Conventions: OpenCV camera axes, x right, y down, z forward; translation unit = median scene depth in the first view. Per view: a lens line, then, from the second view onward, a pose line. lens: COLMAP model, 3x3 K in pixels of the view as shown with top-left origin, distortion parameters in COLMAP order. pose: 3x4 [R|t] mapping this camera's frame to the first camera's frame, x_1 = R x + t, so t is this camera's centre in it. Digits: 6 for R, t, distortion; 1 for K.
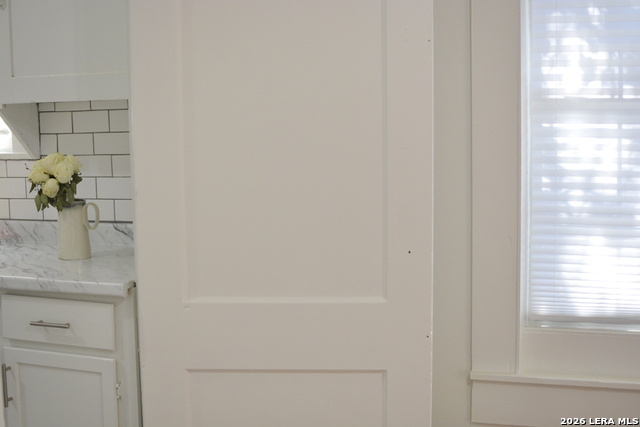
lens RADIAL K [[975.5, 0, 319.7], [0, 975.5, 213.4], [0, 0, 1]] dist [-0.032977, 0.000000]
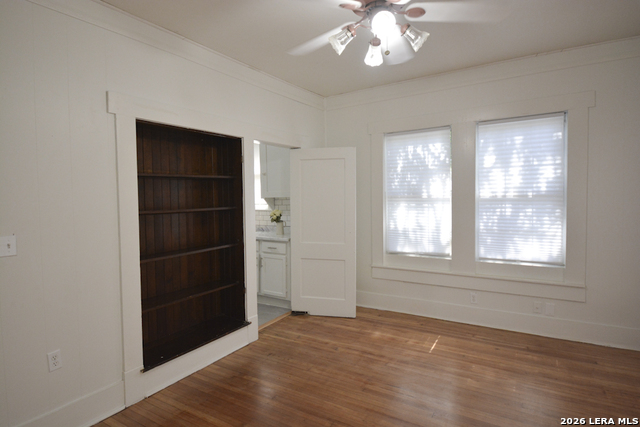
lens RADIAL K [[343.7, 0, 318.8], [0, 343.7, 212.0], [0, 0, 1]] dist [-0.001002, -0.000049]
pose [[0.978693, 0.013682, -0.204873, 0.226235], [-0.027180, 0.997630, -0.063218, 0.040570], [0.203522, 0.067439, 0.976745, -0.448736]]
